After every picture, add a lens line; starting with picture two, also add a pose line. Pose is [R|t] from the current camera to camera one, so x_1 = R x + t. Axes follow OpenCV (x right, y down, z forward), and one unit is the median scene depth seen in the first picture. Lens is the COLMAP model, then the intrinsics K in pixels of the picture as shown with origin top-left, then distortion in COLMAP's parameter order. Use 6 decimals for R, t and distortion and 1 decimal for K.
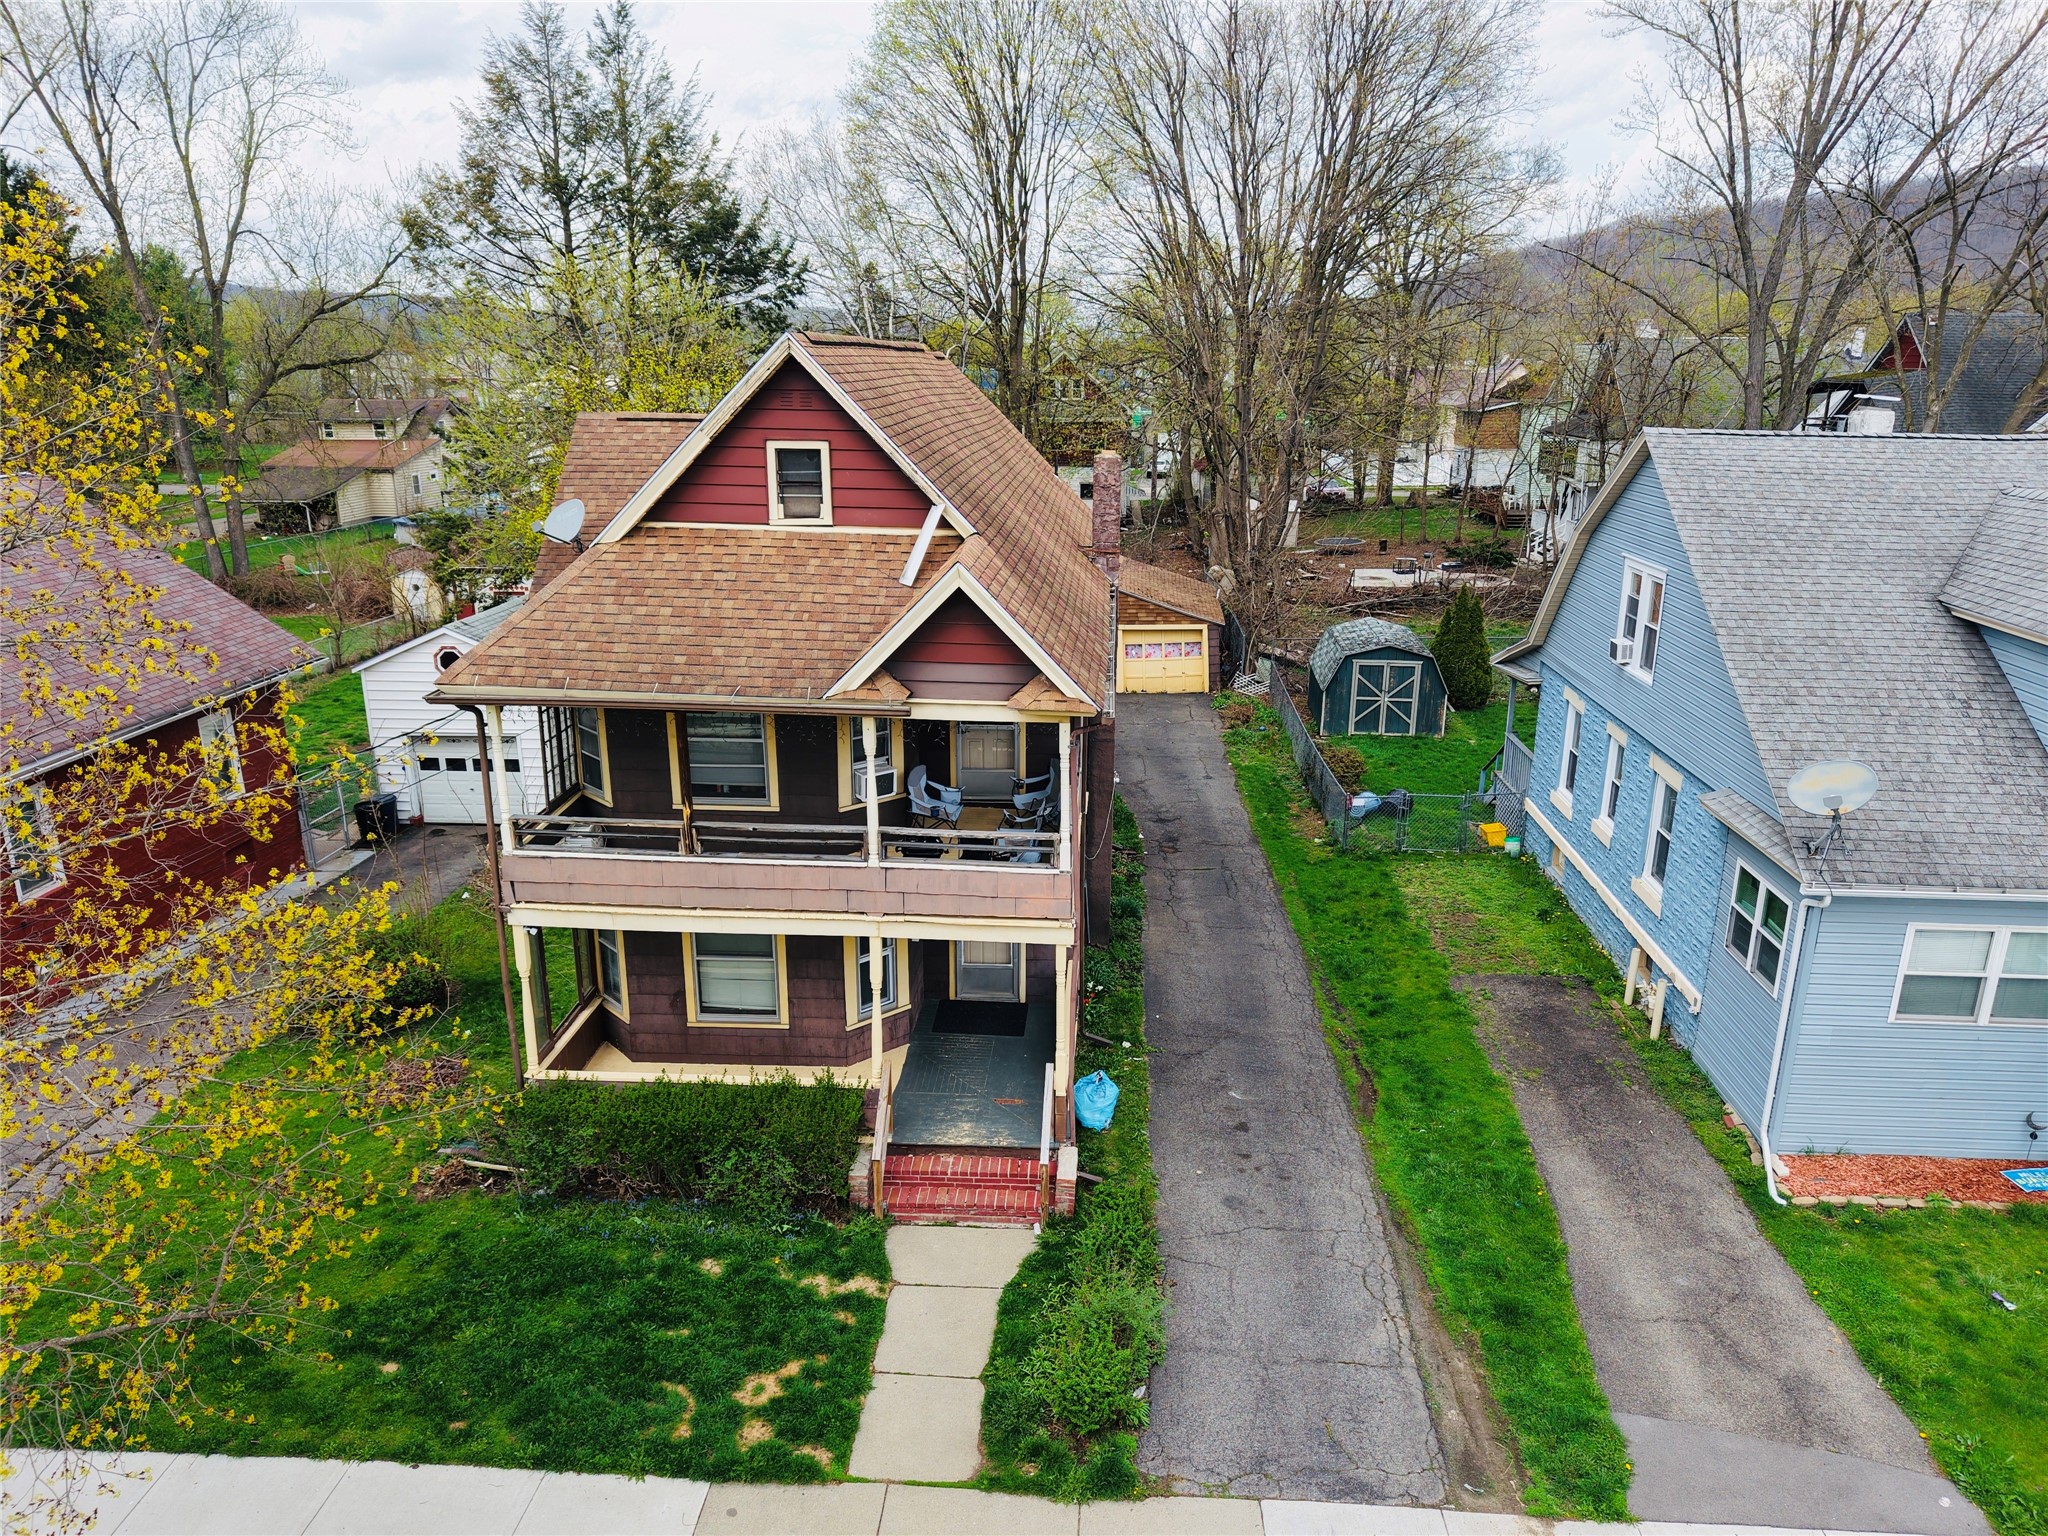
lens RADIAL K [[1372.8, 0, 1024.0], [0, 1372.8, 768.0], [0, 0, 1]] dist [0.041013, -0.037359]
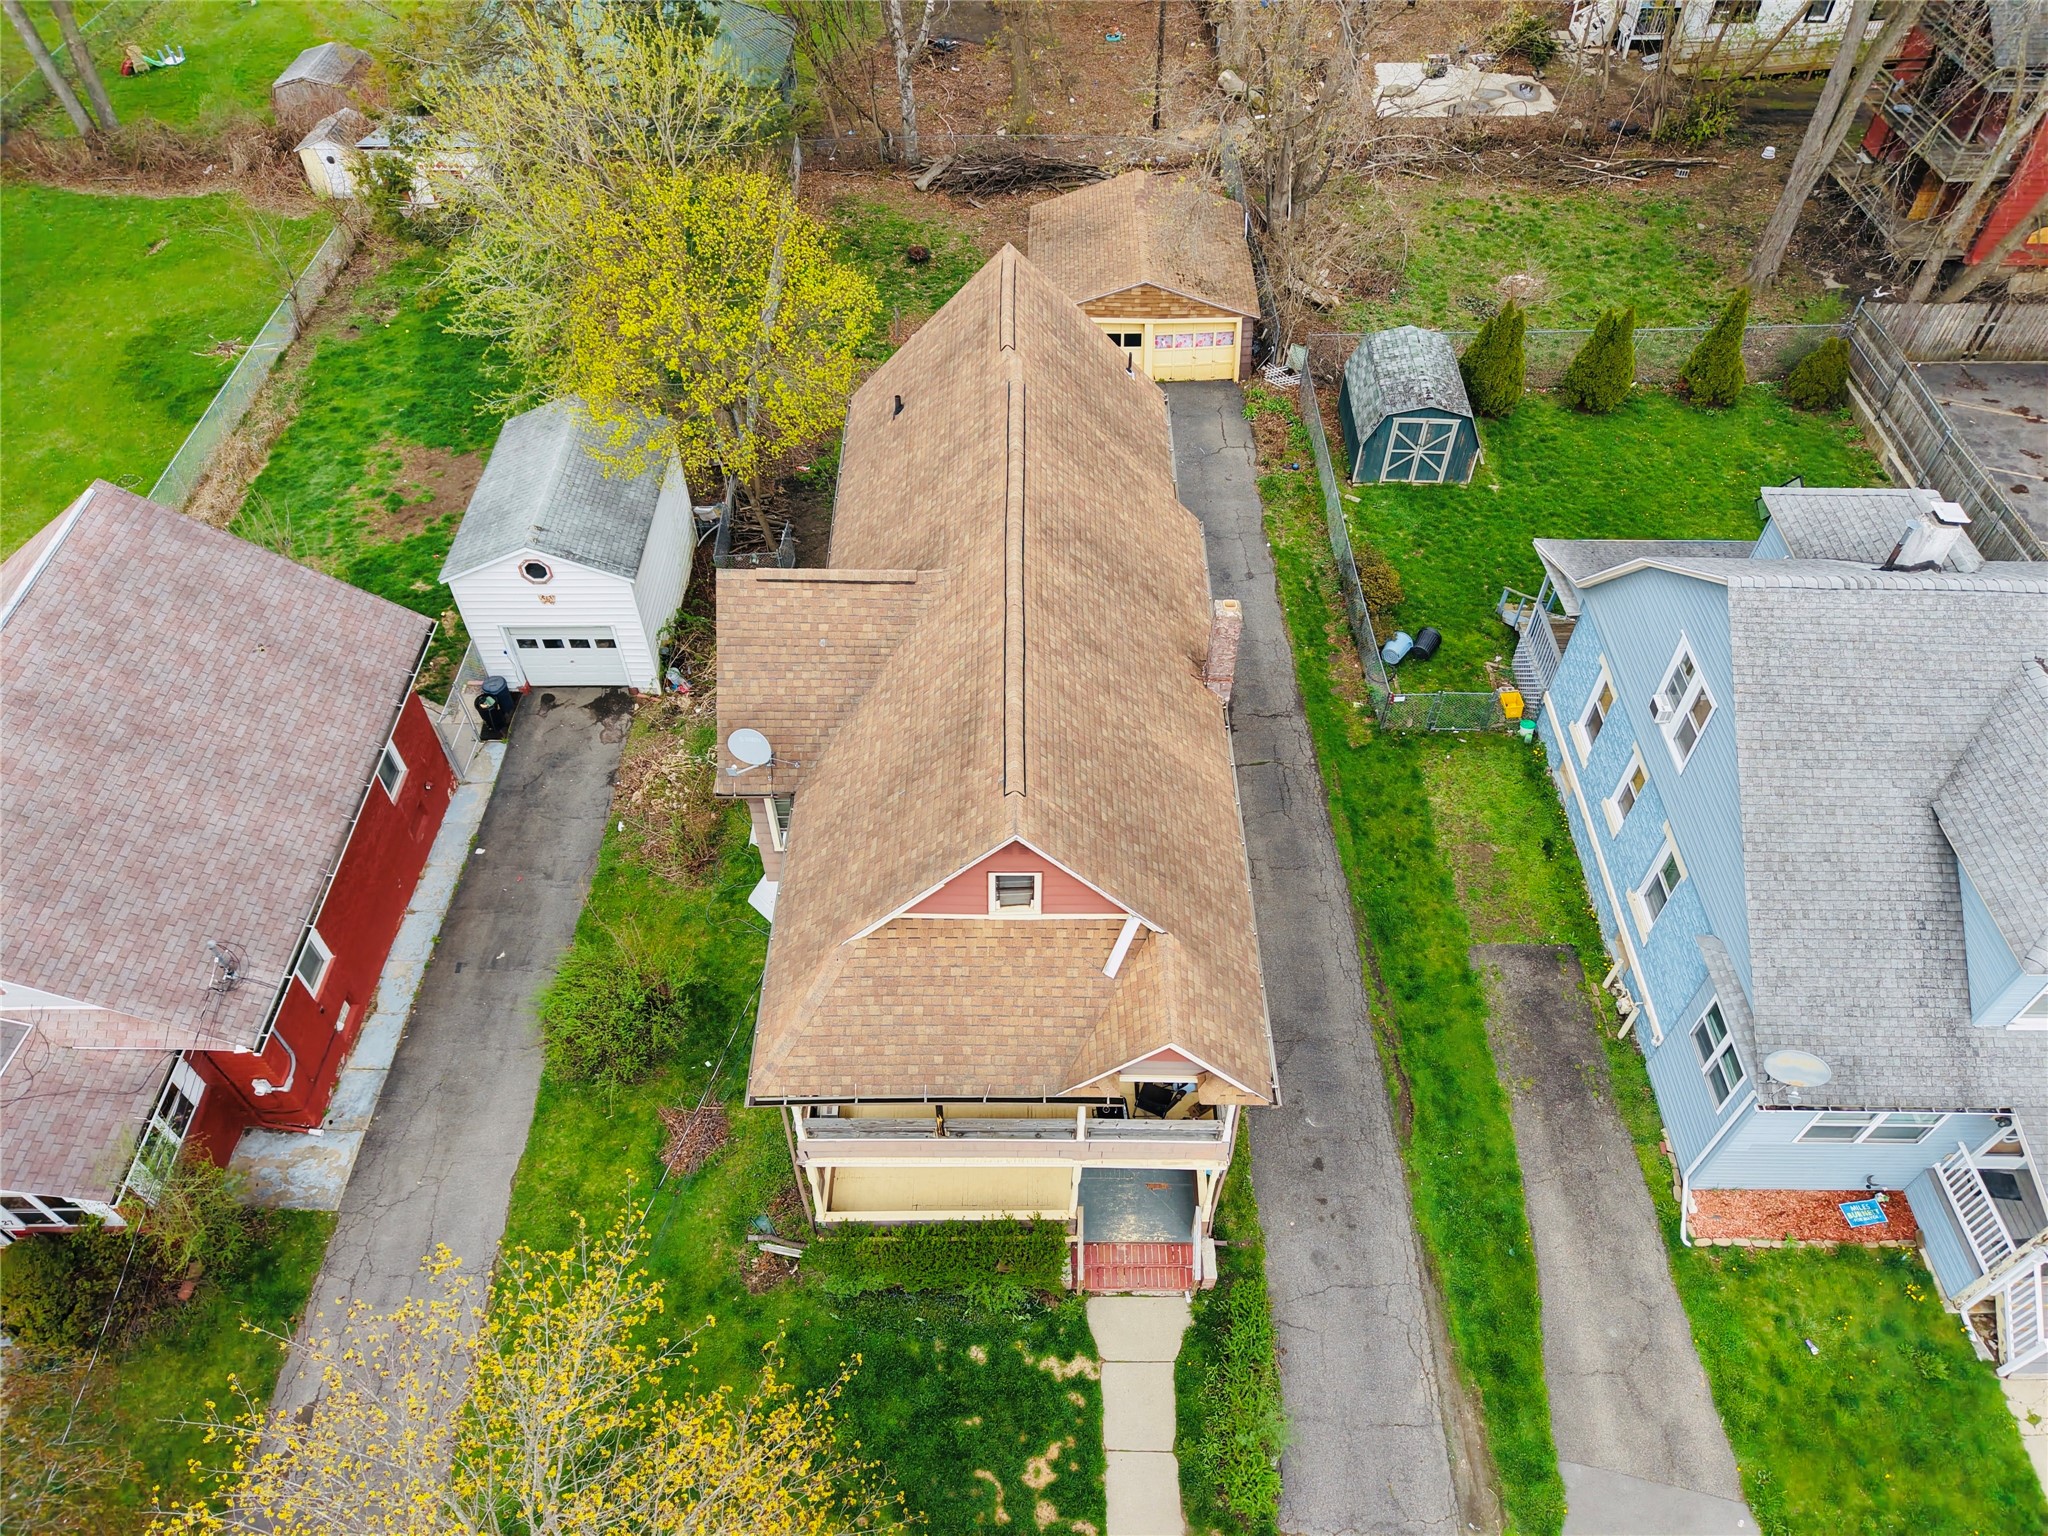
lens RADIAL K [[1372.8, 0, 1024.0], [0, 1372.8, 768.0], [0, 0, 1]] dist [0.041013, -0.037359]
pose [[0.998020, -0.045934, 0.042970, -0.191686], [0.016755, 0.852617, 0.522268, -0.870193], [-0.060627, -0.520514, 0.851698, 0.048786]]
